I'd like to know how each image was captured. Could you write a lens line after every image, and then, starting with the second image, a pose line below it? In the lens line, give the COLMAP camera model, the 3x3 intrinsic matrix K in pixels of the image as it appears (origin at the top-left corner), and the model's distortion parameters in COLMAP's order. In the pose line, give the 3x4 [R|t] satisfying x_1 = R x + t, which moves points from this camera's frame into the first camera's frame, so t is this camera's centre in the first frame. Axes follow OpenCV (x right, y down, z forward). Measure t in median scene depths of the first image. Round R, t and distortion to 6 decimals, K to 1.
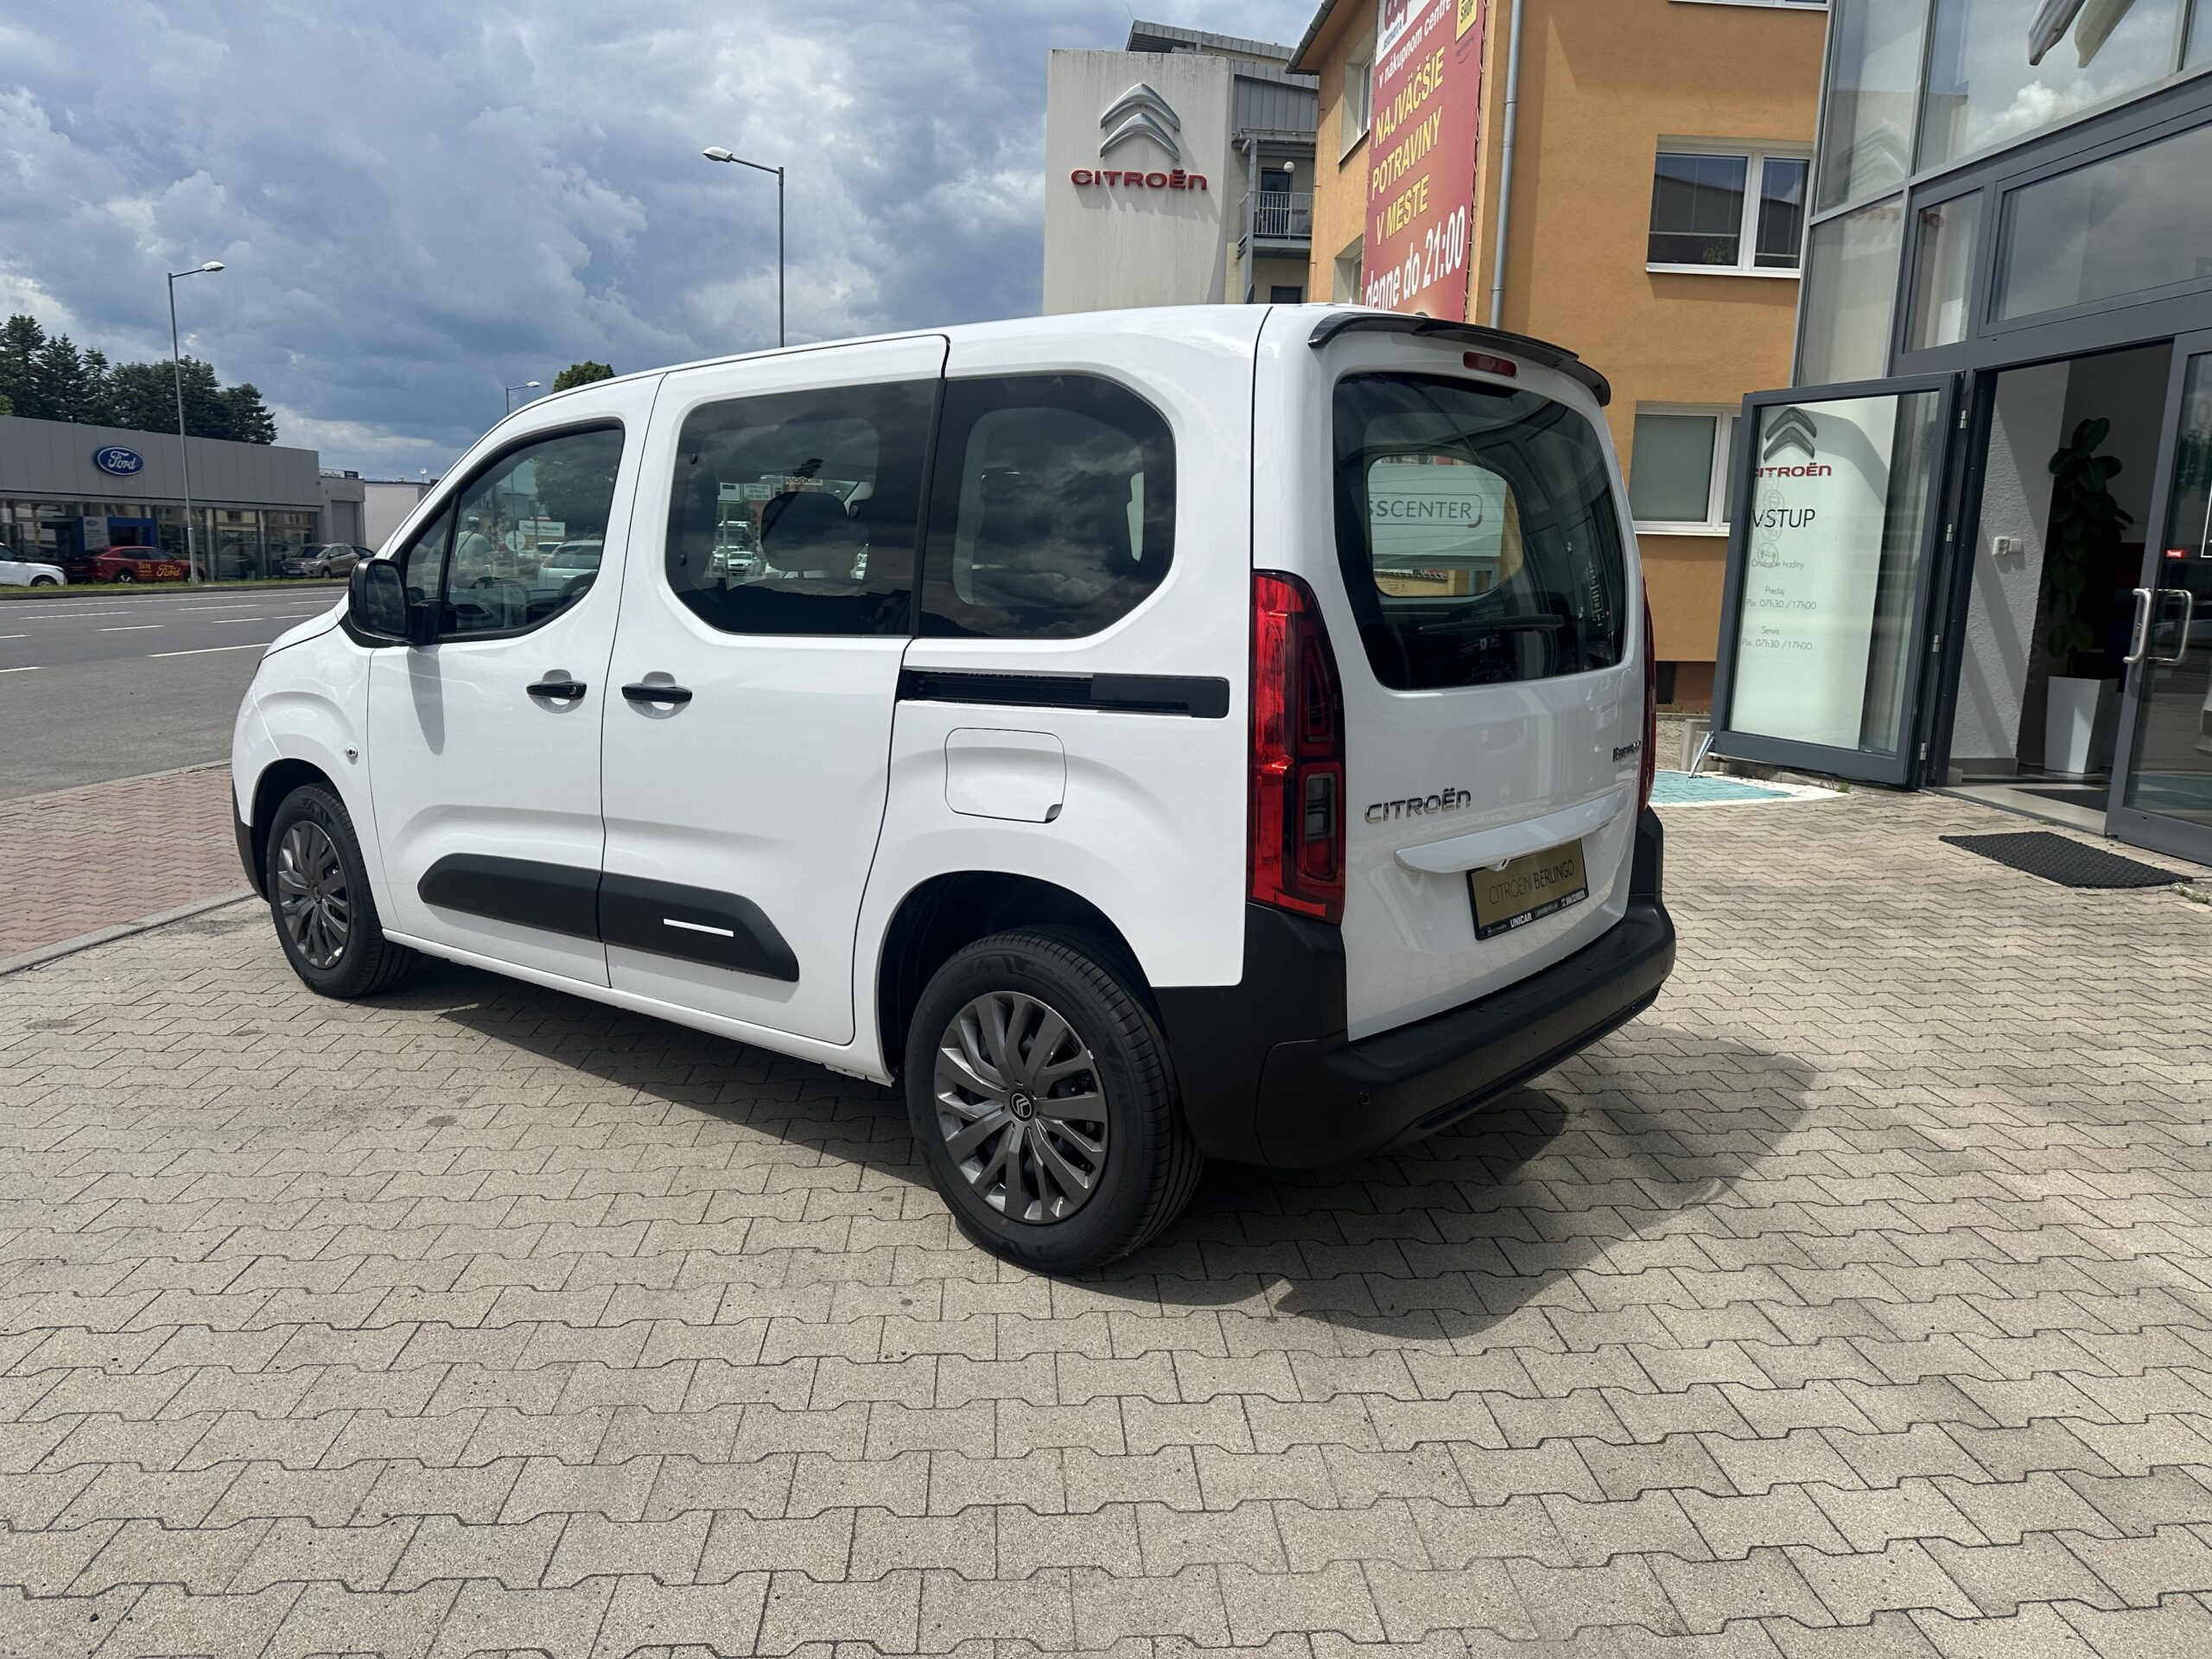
lens RADIAL K [[1544.7, 0, 1097.5], [0, 1544.7, 822.7], [0, 0, 1]] dist [0.009109, -0.000724]
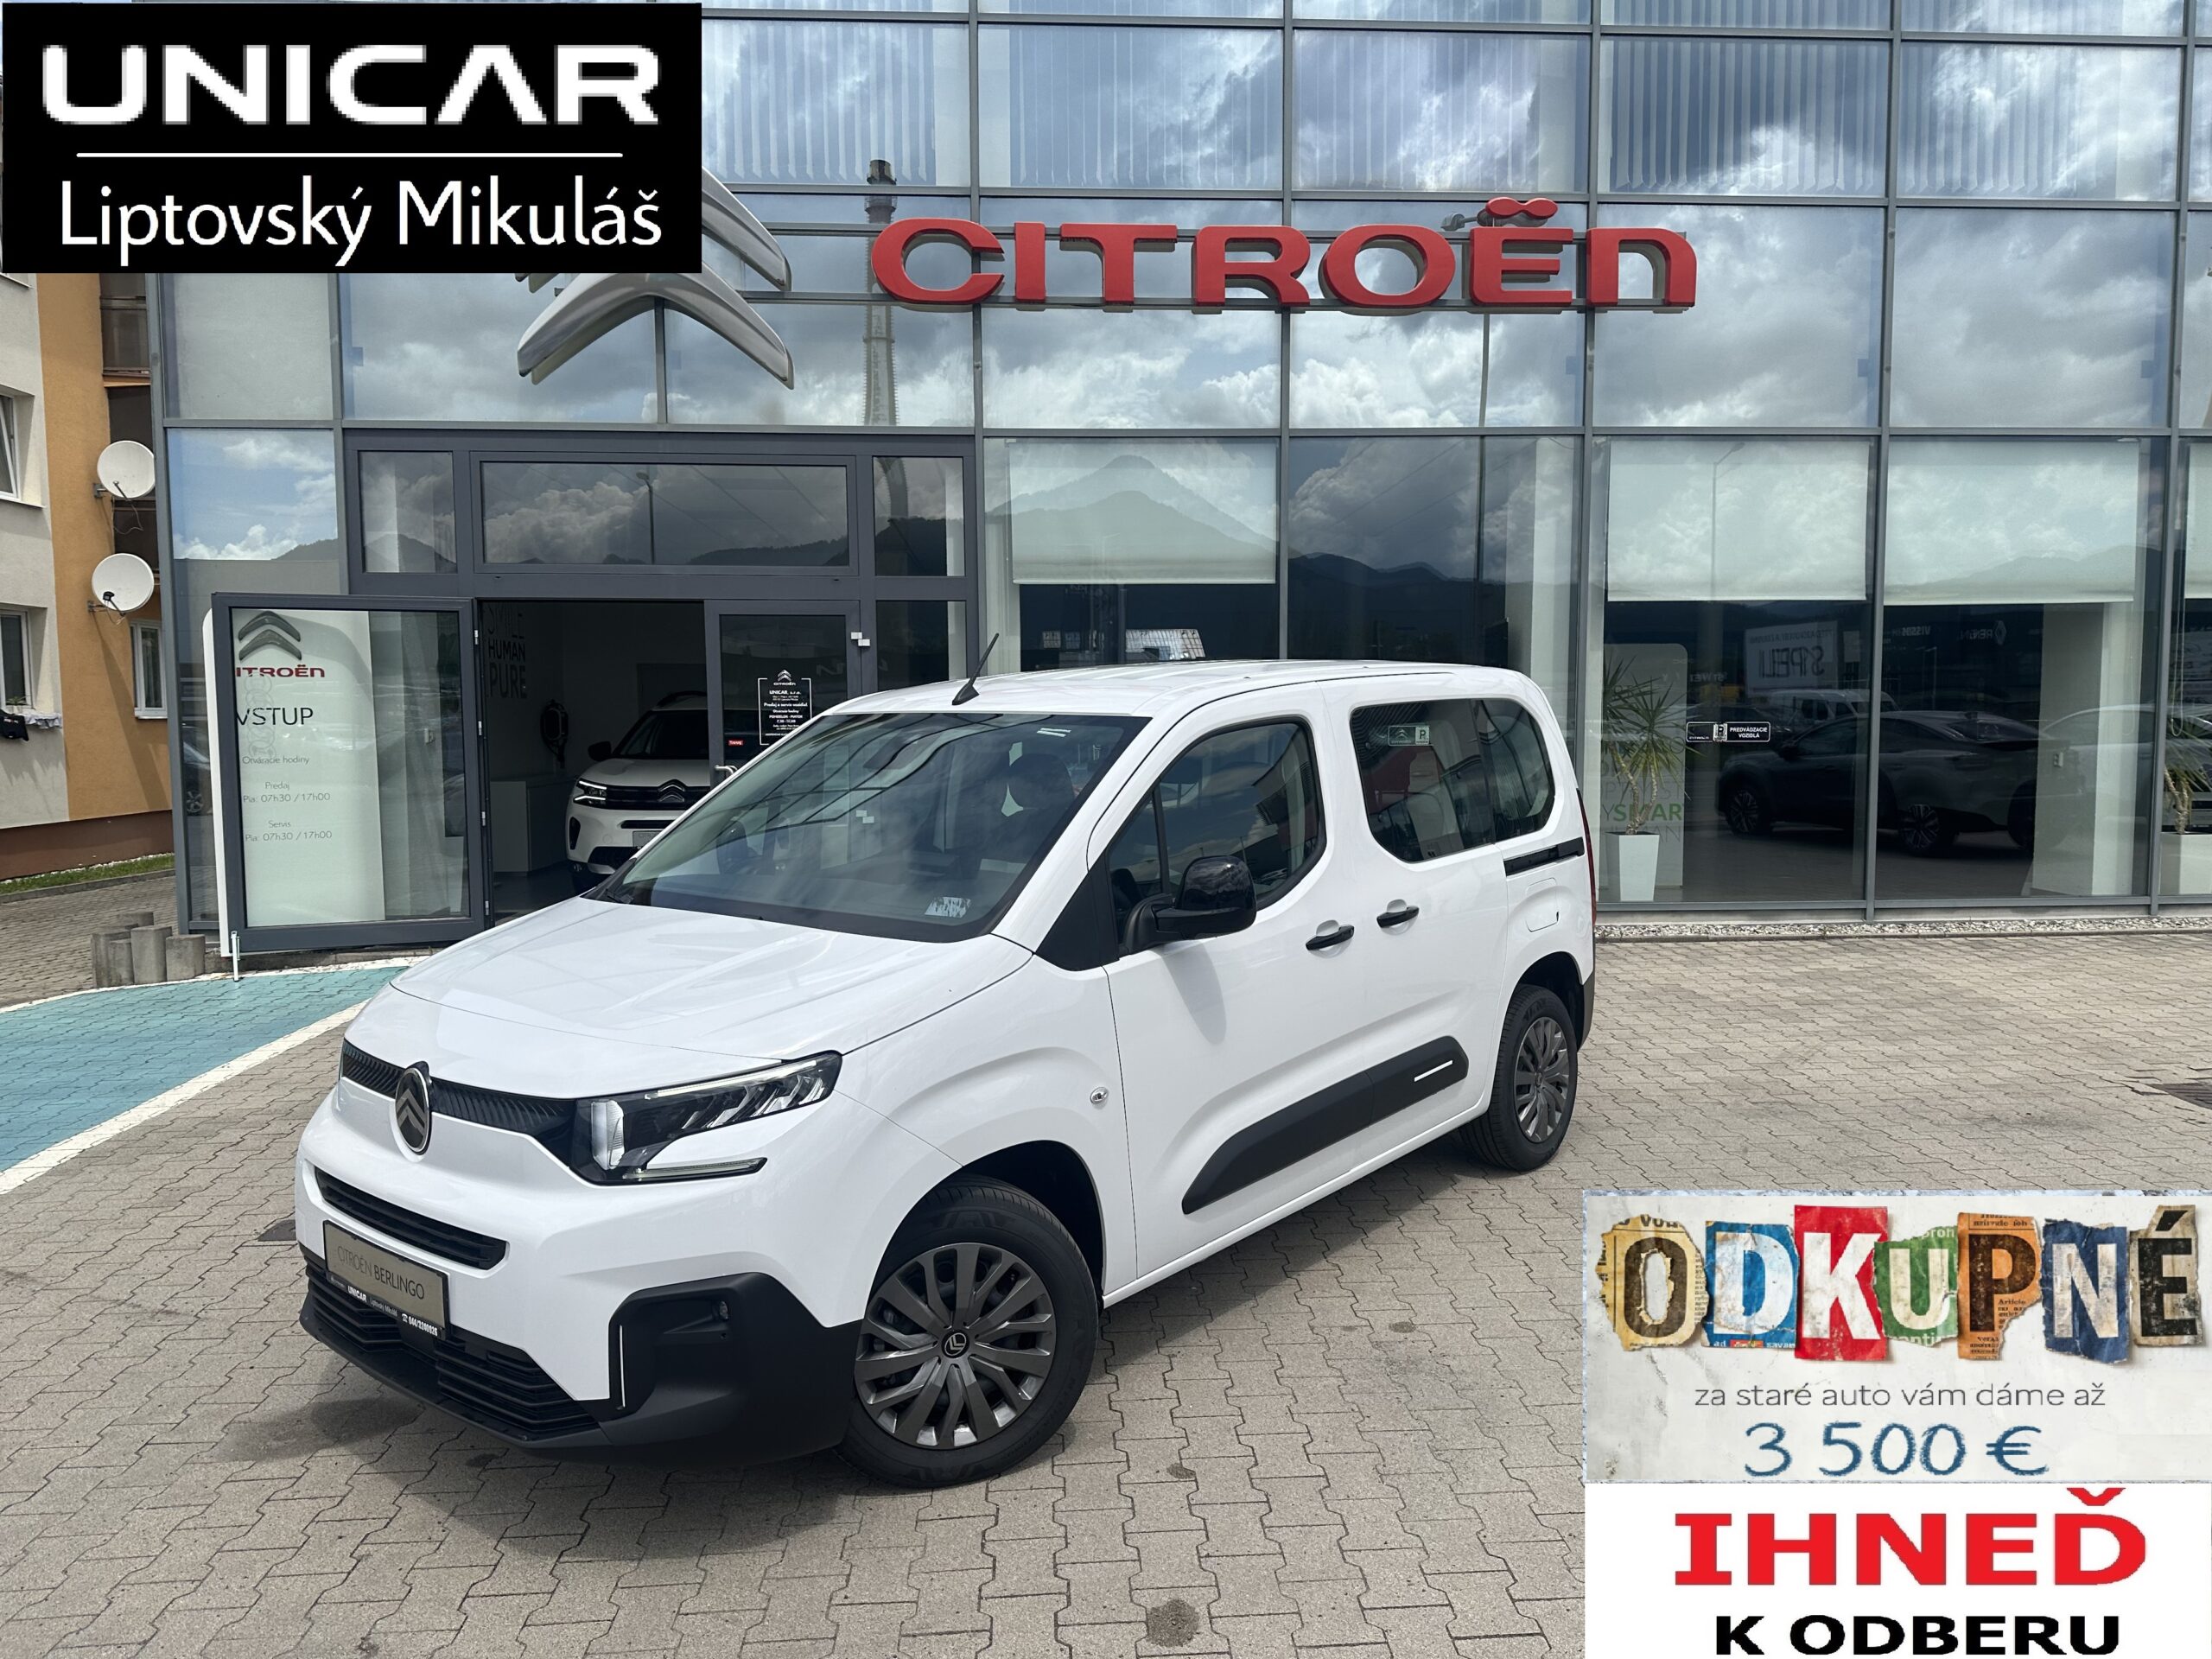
lens RADIAL K [[1544.7, 0, 1110.4], [0, 1544.7, 778.2], [0, 0, 1]] dist [0.058223, -0.062821]
pose [[0.019220, -0.067844, 0.997511, -1.508244], [0.181471, 0.981360, 0.063249, -0.306978], [-0.983209, 0.179803, 0.031174, 1.082103]]
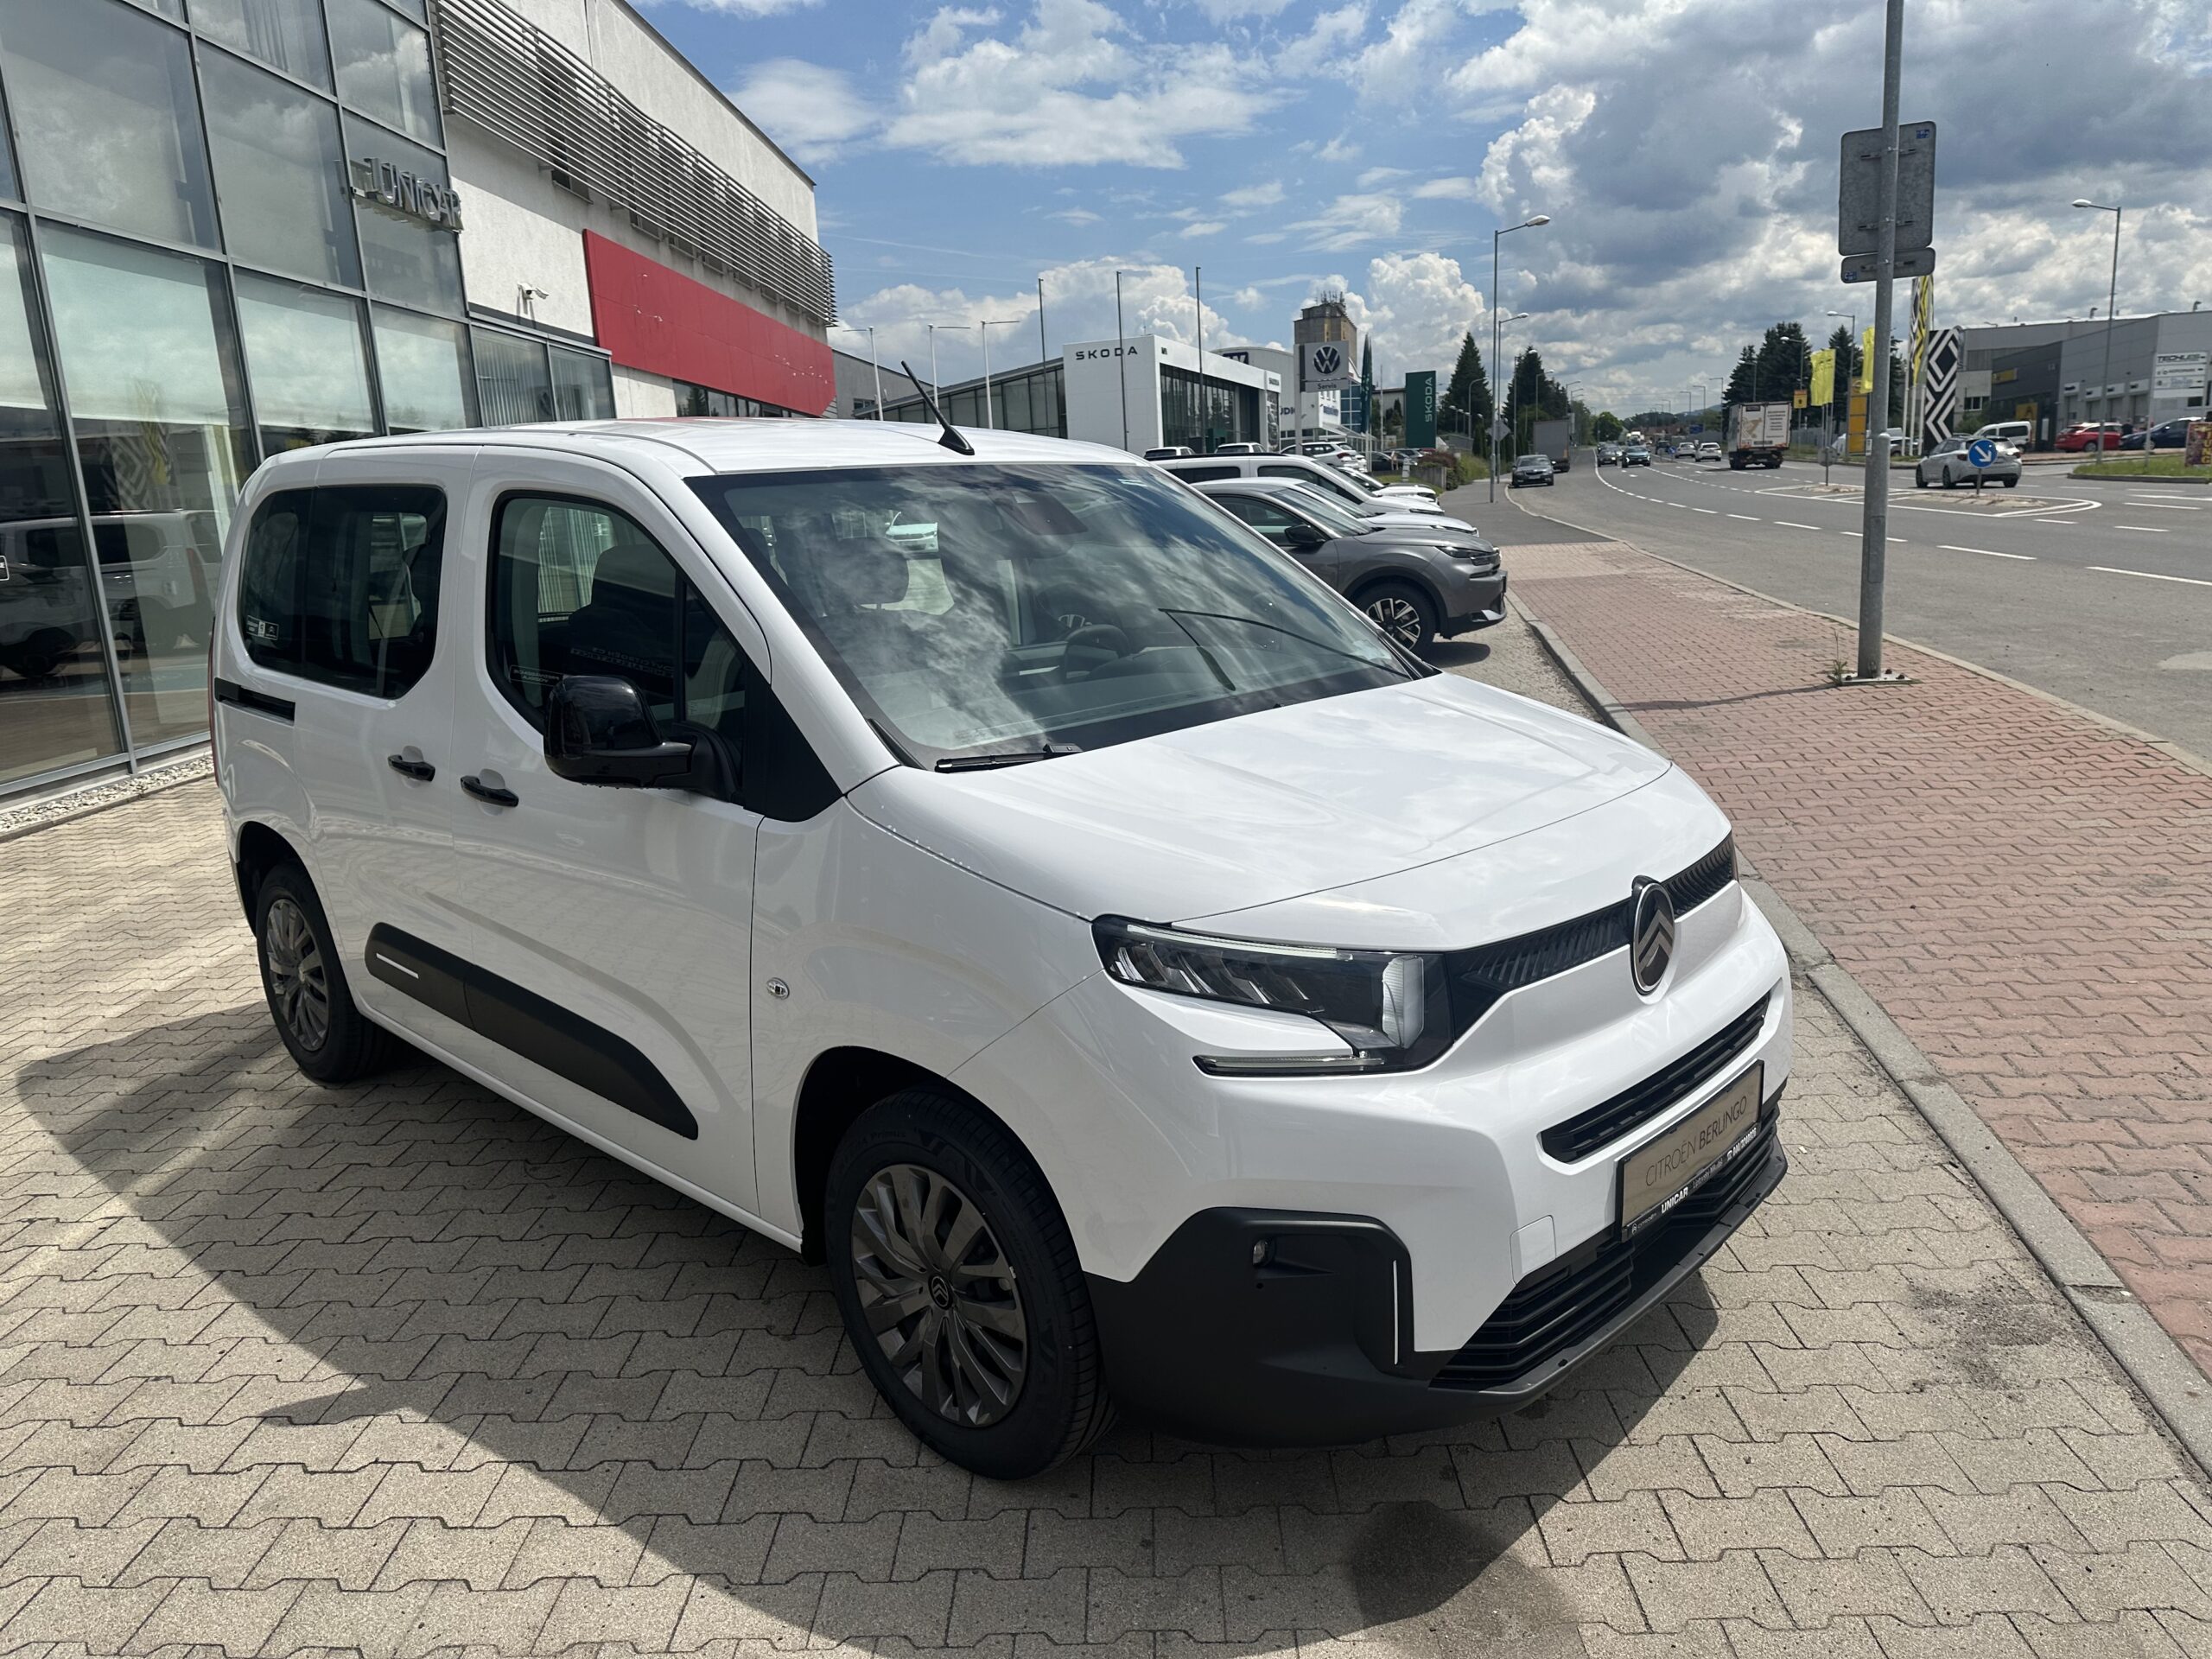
lens RADIAL K [[1544.7, 0, 1097.5], [0, 1544.7, 822.7], [0, 0, 1]] dist [0.009109, -0.000724]
pose [[-0.996953, 0.009902, 0.077375, -0.457978], [0.038331, 0.926087, 0.375358, -0.450809], [-0.067939, 0.377181, -0.923644, 2.151942]]
